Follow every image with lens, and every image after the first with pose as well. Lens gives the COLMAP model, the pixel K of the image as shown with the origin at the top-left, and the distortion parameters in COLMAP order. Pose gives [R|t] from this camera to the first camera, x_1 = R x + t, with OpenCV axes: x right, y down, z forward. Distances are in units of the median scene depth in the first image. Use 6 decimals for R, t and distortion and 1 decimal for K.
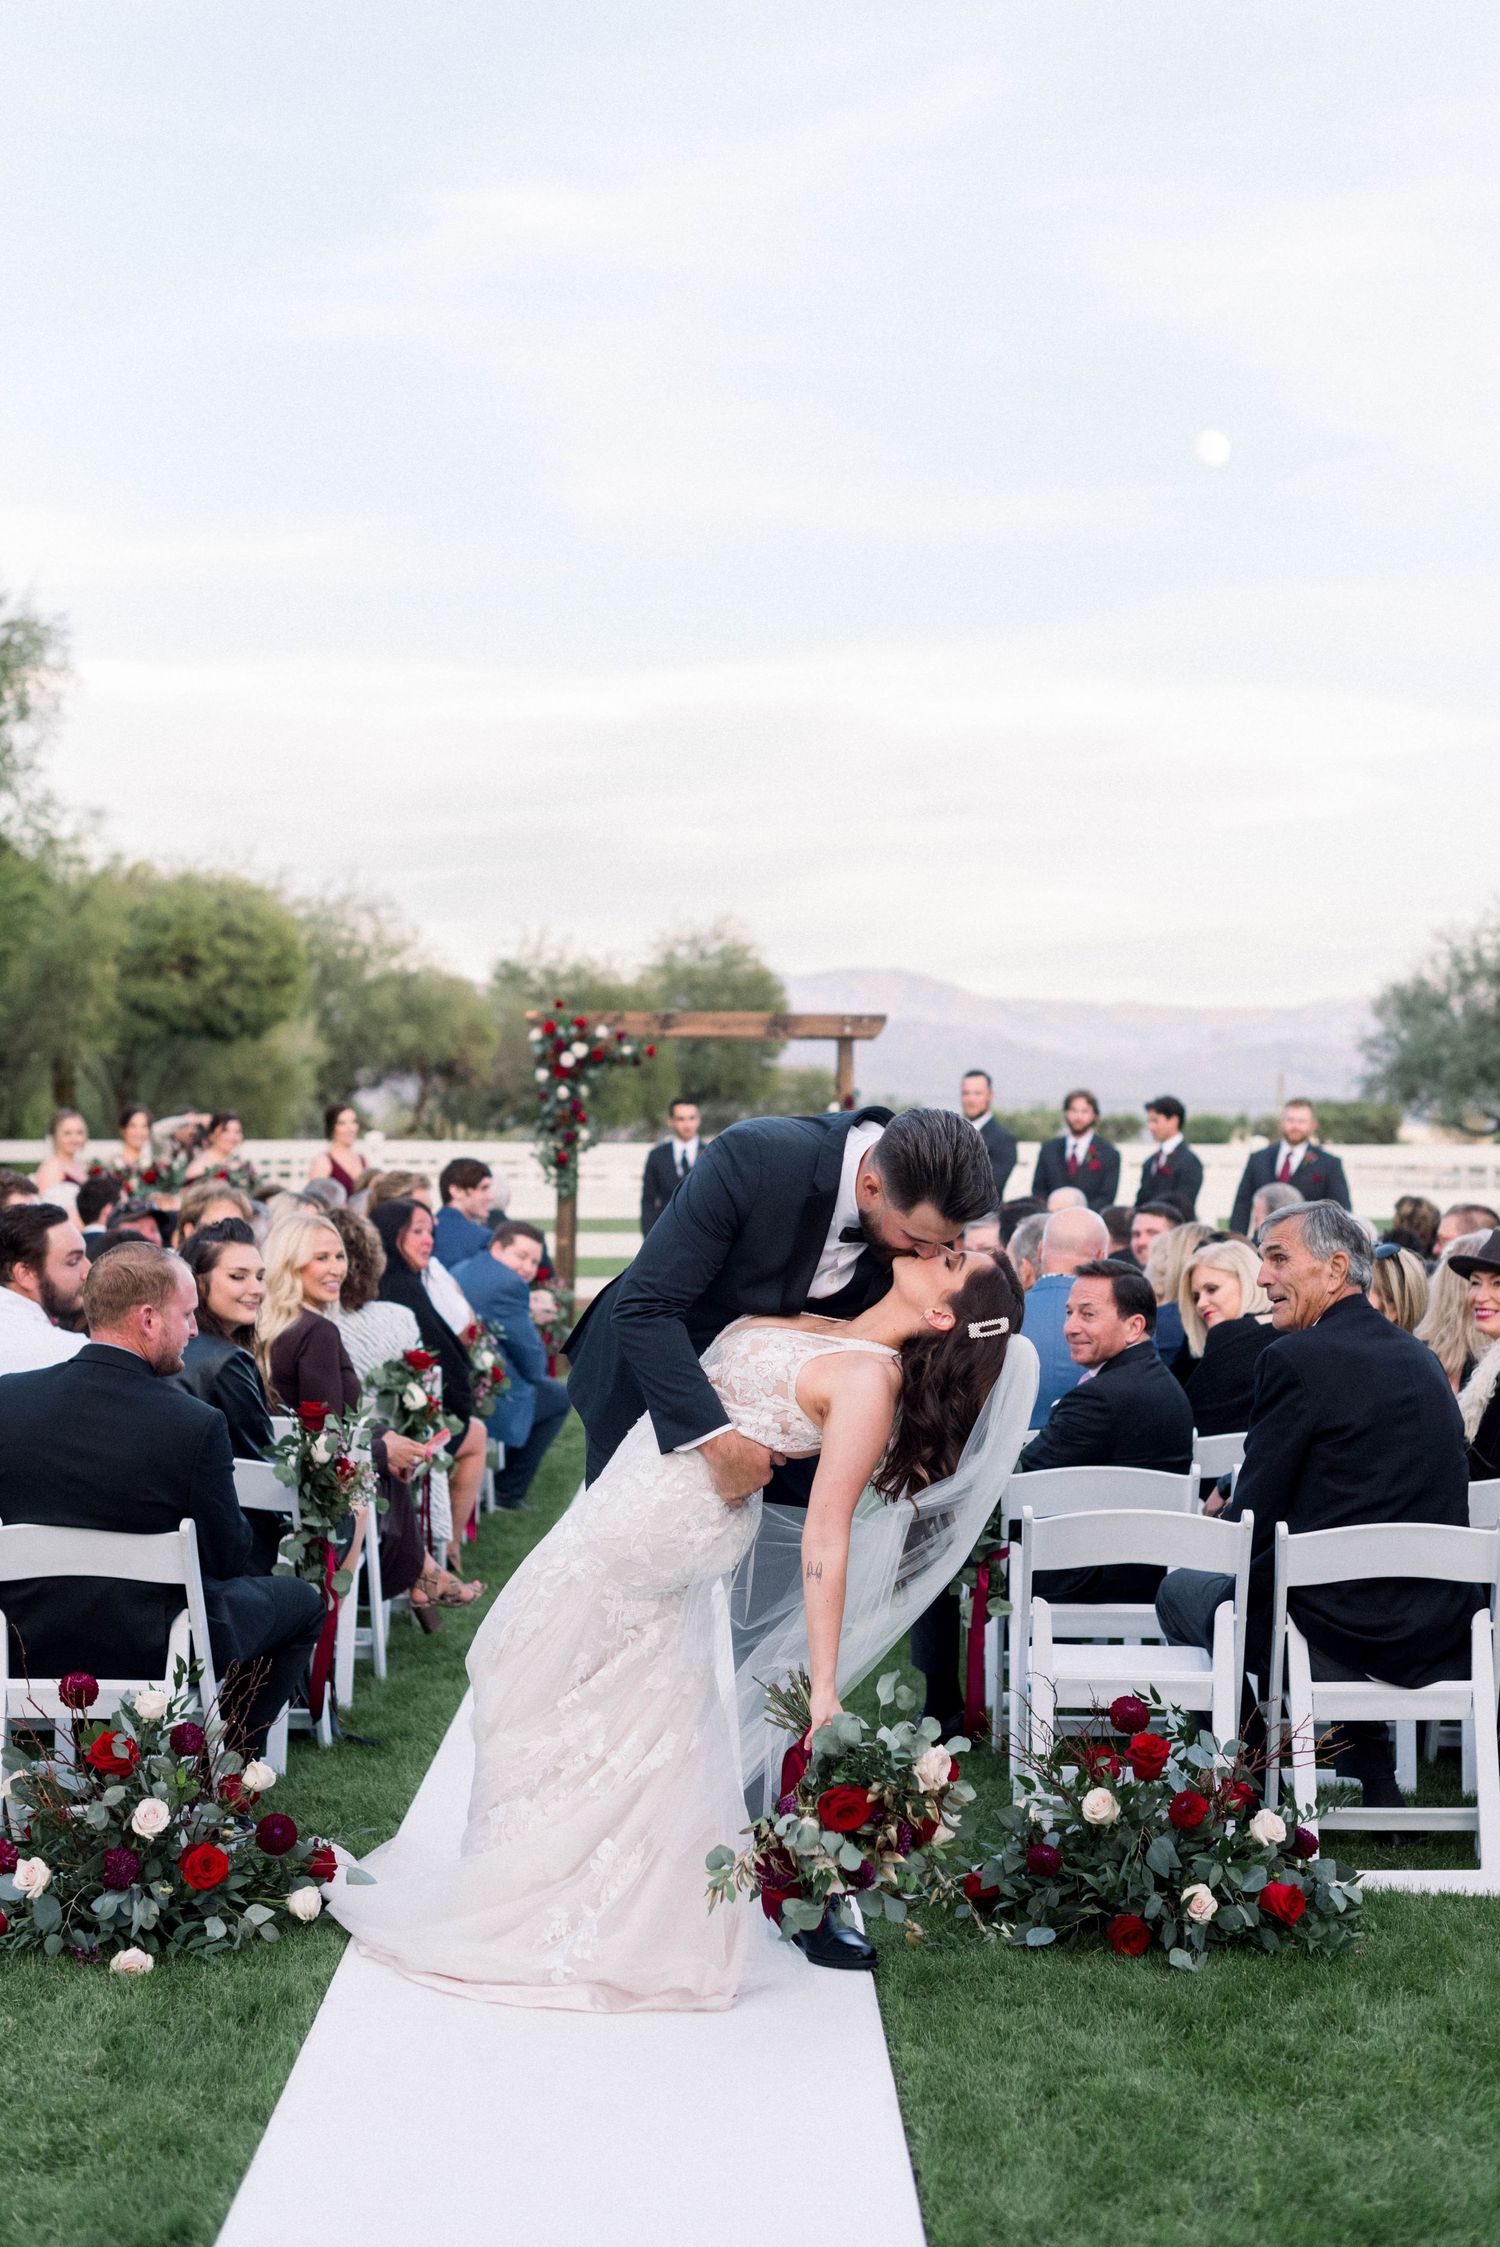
lens RADIAL K [[3248.4, 0, 752.2], [0, 3248.4, 1129.9], [0, 0, 1]] dist [0.011373, 0.000000]
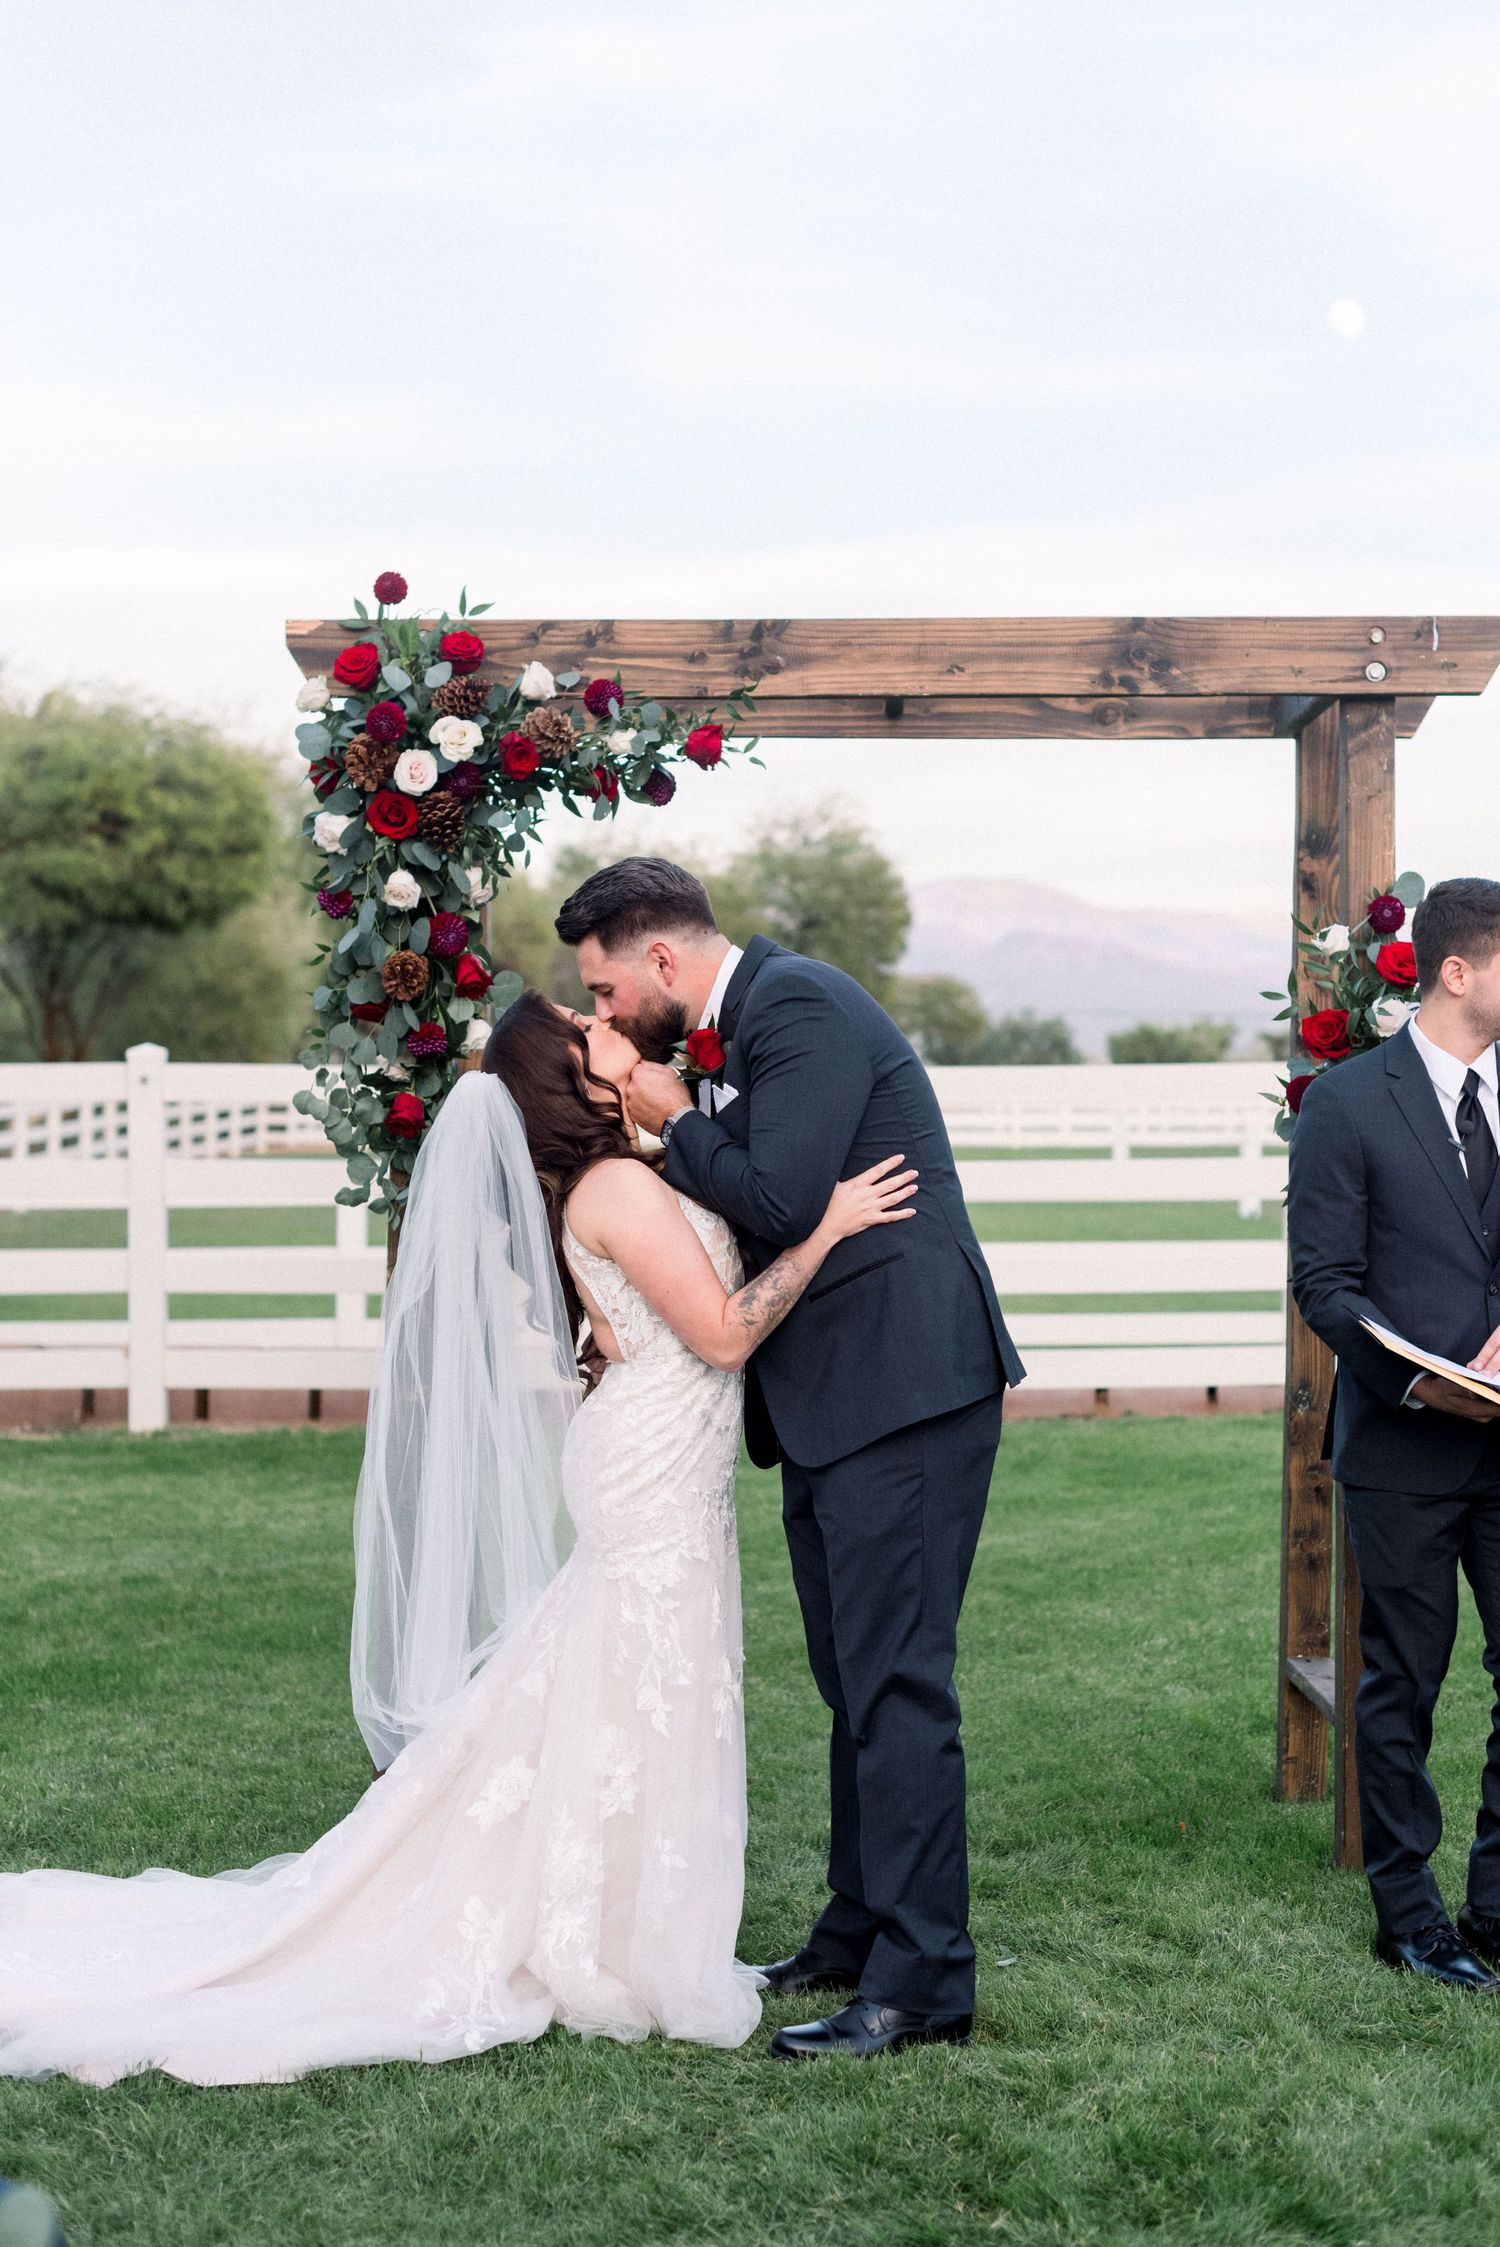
lens RADIAL K [[3248.4, 0, 750.7], [0, 3248.4, 1123.1], [0, 0, 1]] dist [0.011373, 0.000000]
pose [[0.999522, -0.004229, -0.030635, -0.006758], [0.004890, 0.999756, 0.021535, 0.001212], [0.030537, -0.021675, 0.999299, 0.260631]]
